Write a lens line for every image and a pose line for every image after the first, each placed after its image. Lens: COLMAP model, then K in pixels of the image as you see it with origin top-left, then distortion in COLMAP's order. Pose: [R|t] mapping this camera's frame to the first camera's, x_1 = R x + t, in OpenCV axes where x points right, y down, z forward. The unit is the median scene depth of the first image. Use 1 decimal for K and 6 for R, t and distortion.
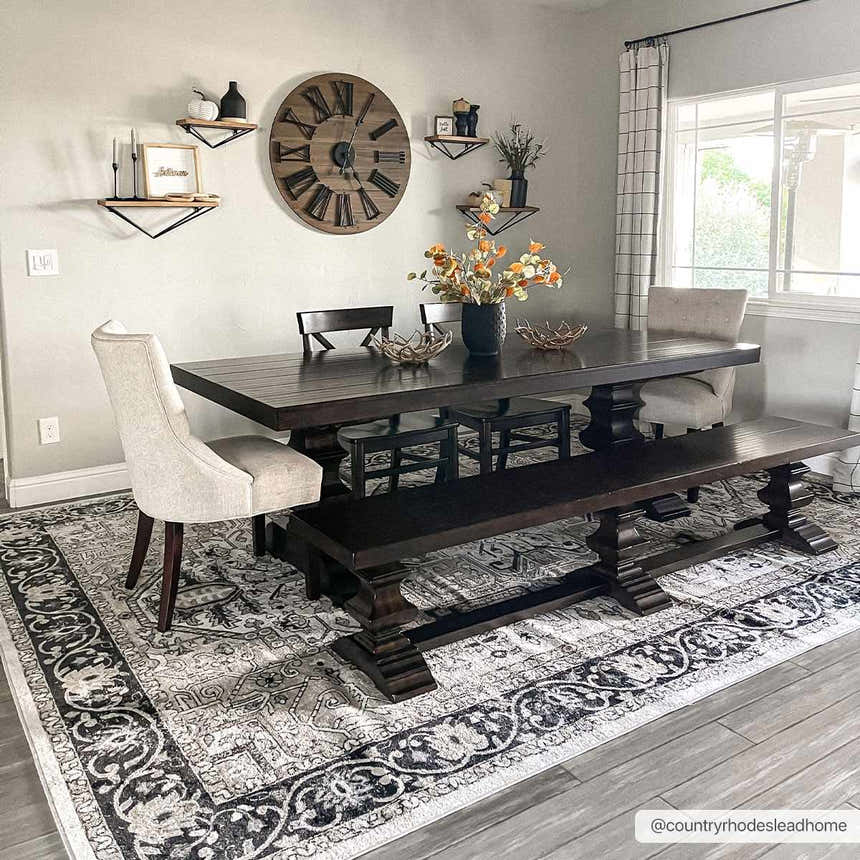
lens RADIAL K [[875.1, 0, 426.7], [0, 875.1, 330.0], [0, 0, 1]] dist [0.070944, -0.094417]
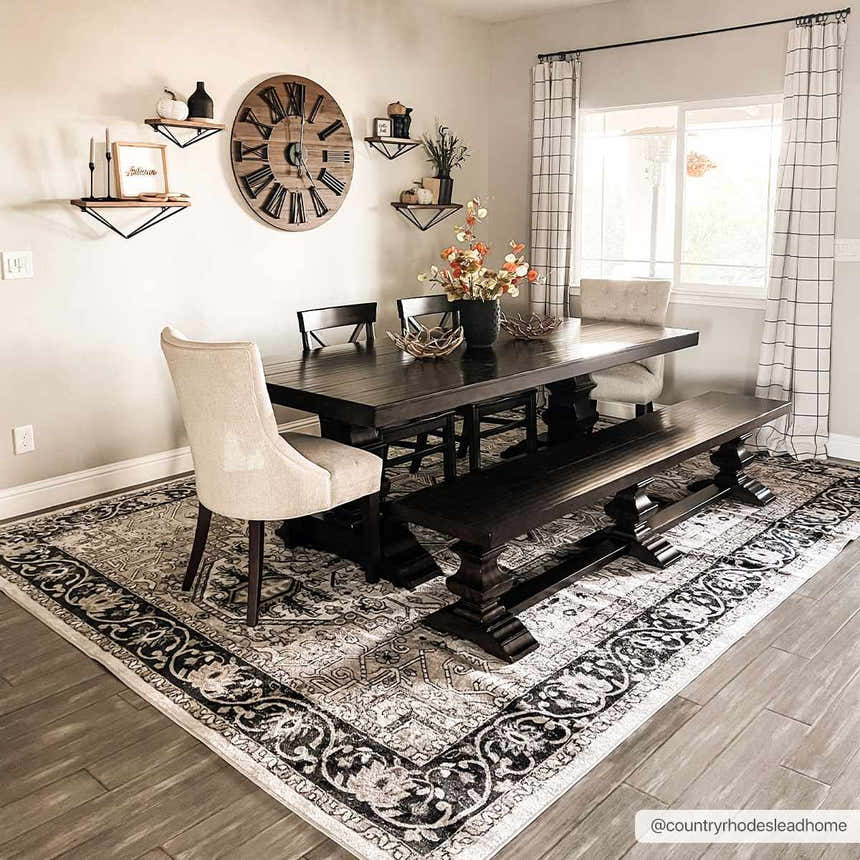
lens RADIAL K [[877.6, 0, 429.4], [0, 877.6, 312.0], [0, 0, 1]] dist [0.030574, -0.012022]
pose [[0.970961, -0.023573, 0.238075, -0.333615], [0.023150, 0.999722, 0.004572, -0.028363], [-0.238117, 0.001072, 0.971236, -0.057773]]
